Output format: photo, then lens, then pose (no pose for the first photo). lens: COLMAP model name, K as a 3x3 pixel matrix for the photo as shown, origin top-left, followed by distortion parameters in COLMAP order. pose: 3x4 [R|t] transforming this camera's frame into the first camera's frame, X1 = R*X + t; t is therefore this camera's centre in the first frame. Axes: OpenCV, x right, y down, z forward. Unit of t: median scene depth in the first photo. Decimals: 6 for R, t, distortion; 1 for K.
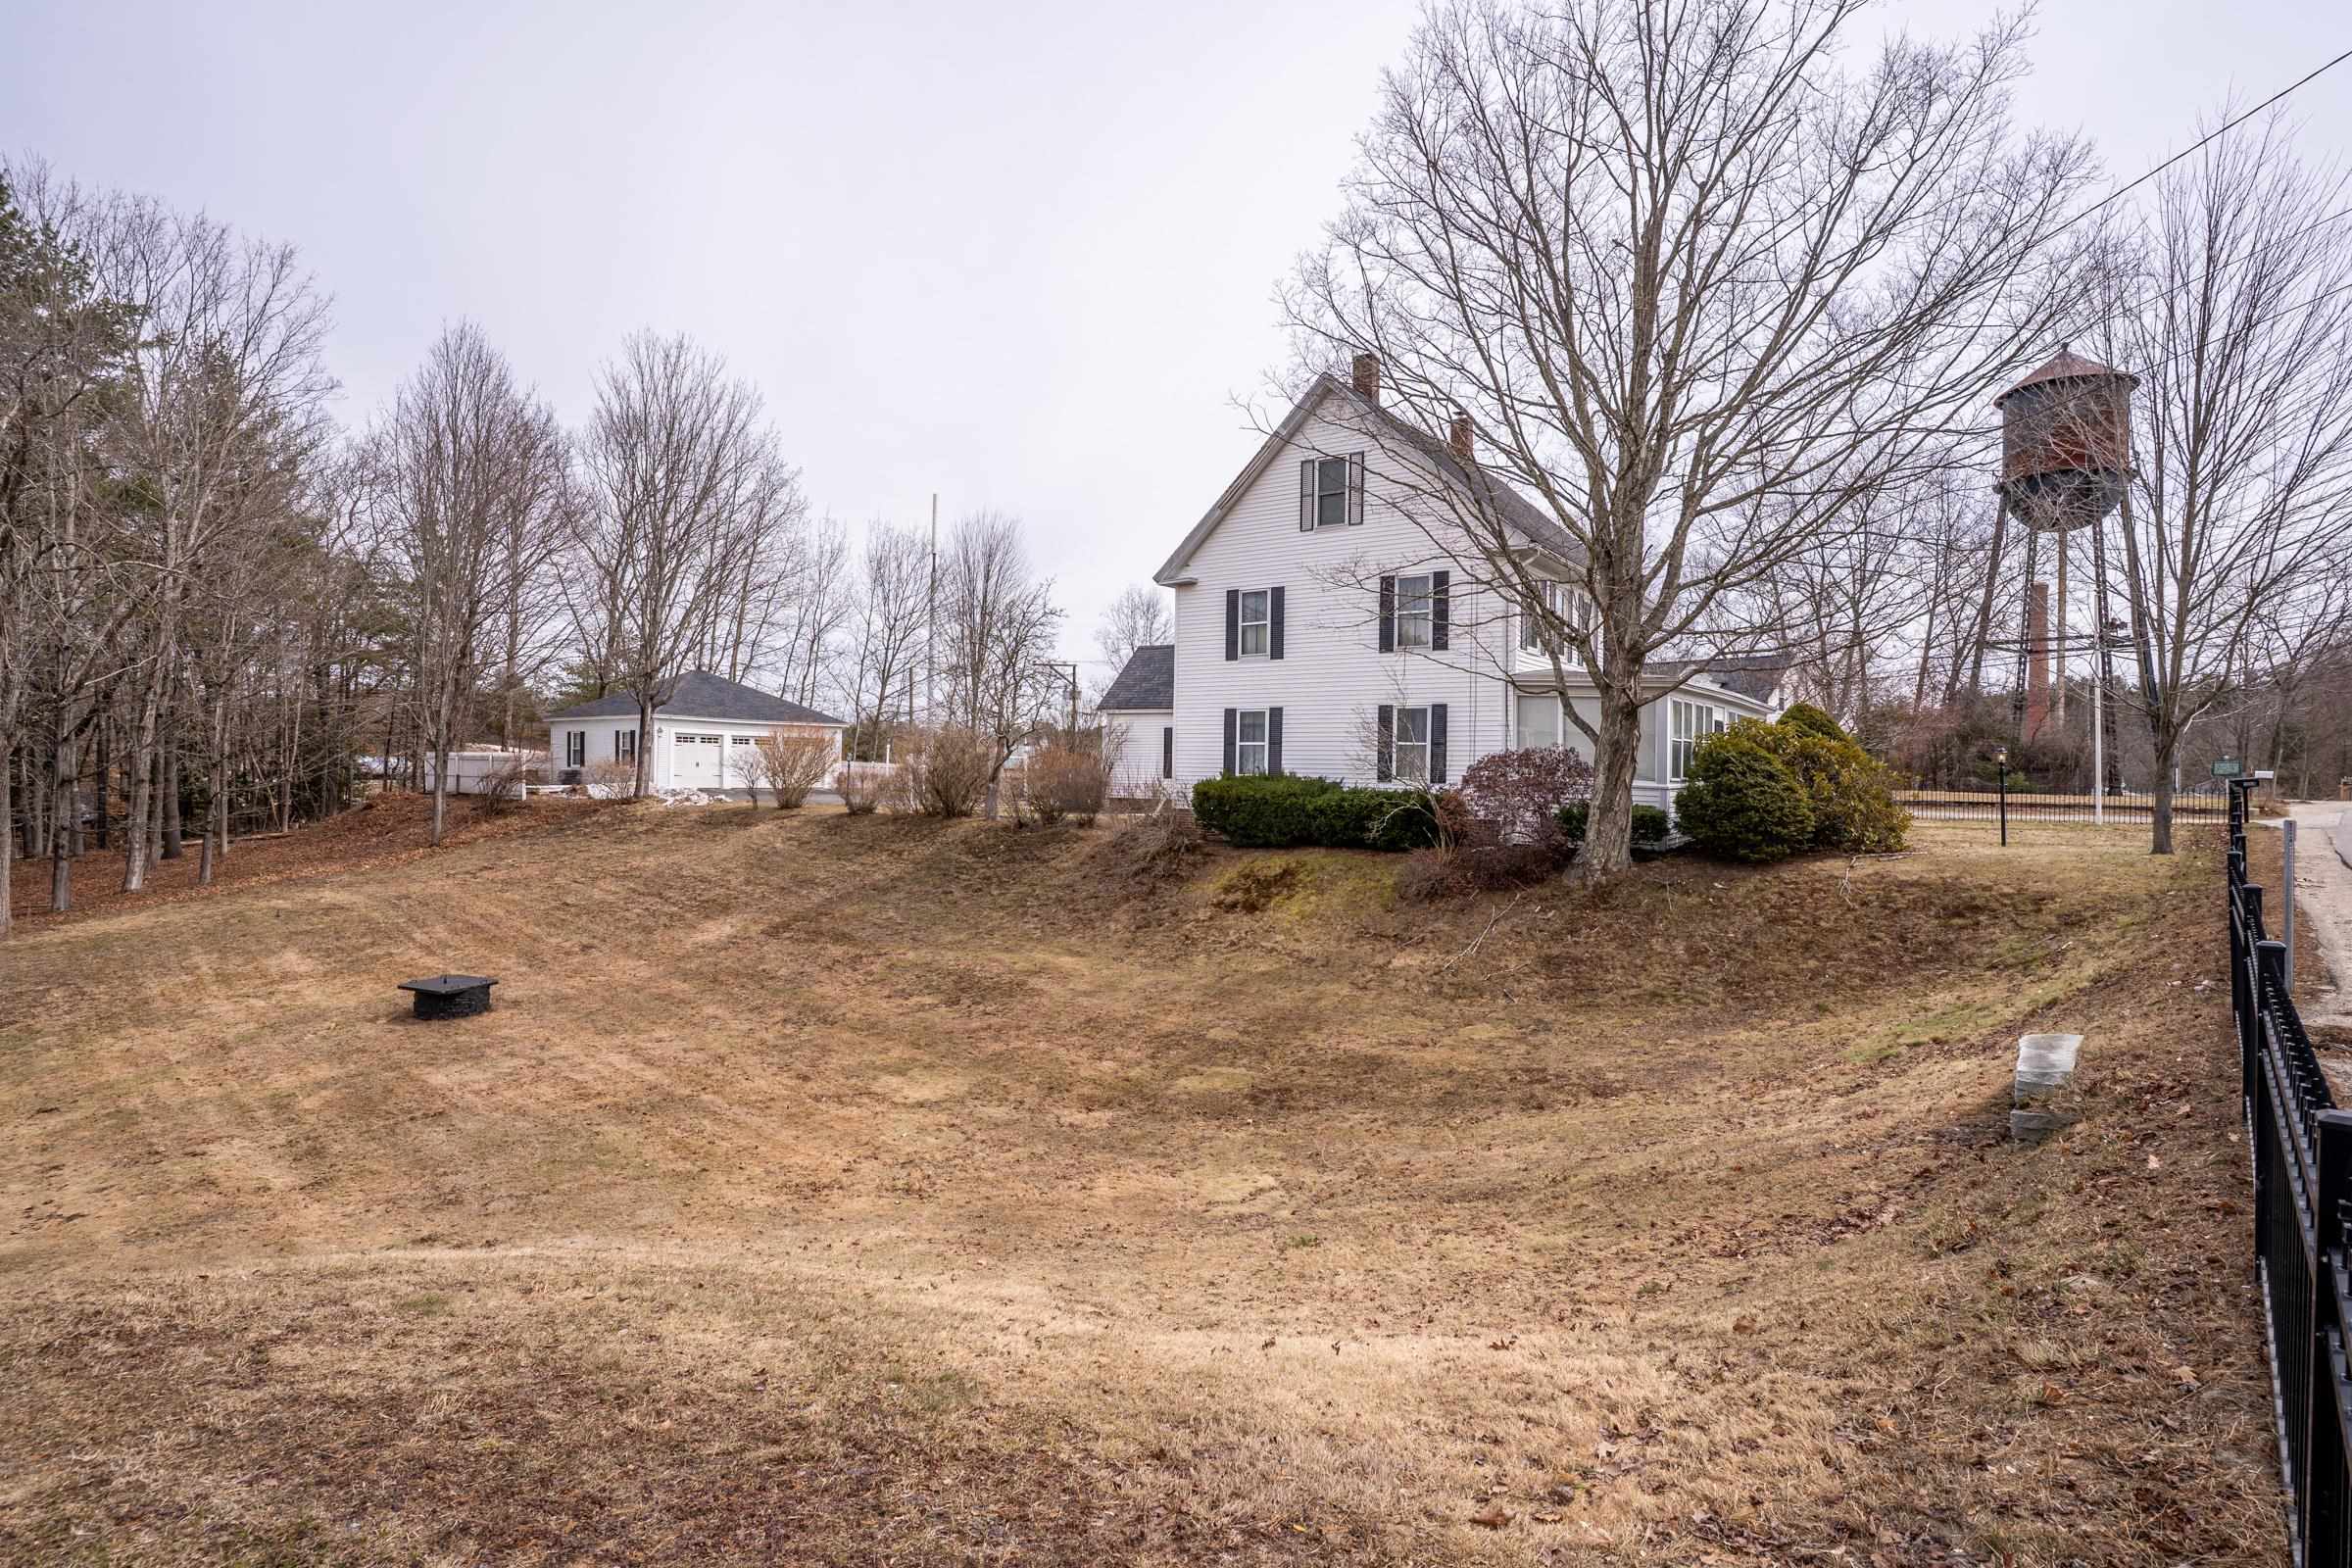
lens RADIAL K [[1165.2, 0, 1174.8], [0, 1165.2, 794.8], [0, 0, 1]] dist [-0.076415, 0.029362]
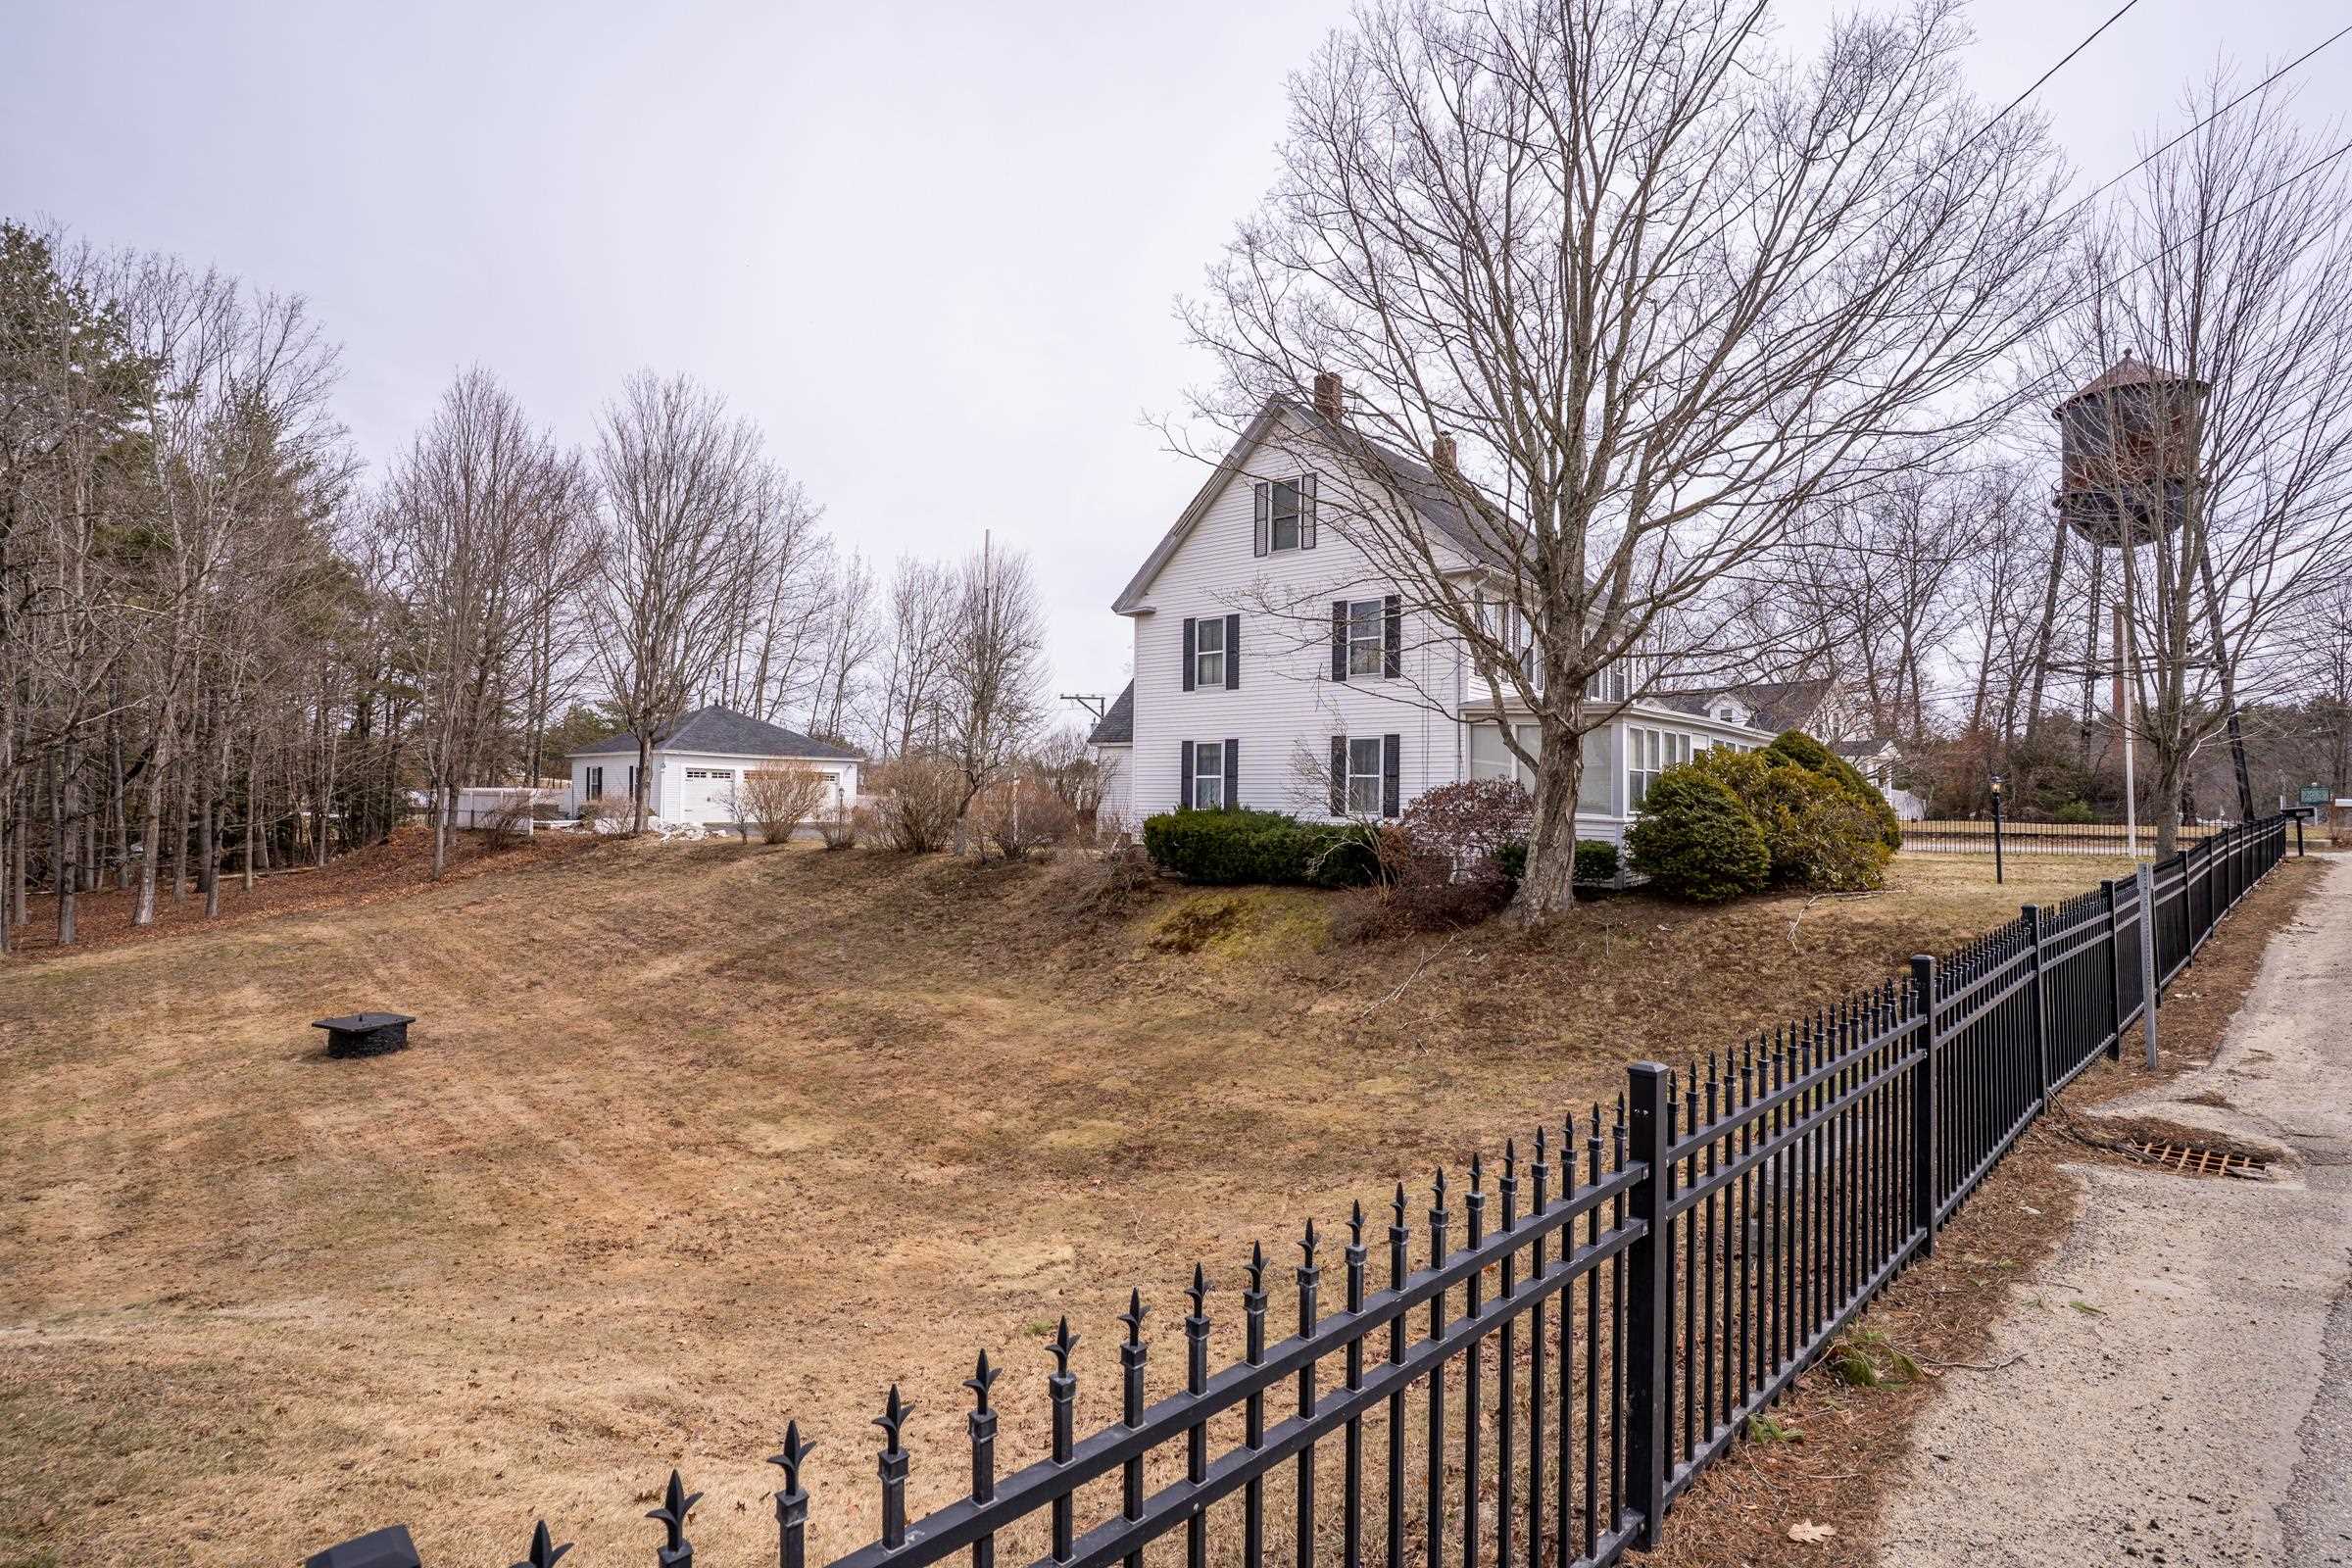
lens RADIAL K [[1163.9, 0, 1183.3], [0, 1163.9, 797.2], [0, 0, 1]] dist [-0.074711, 0.029765]
pose [[0.998322, -0.004318, -0.057747, 0.111940], [0.002850, 0.999671, -0.025490, -0.002750], [0.057838, 0.025283, 0.998006, 0.039253]]
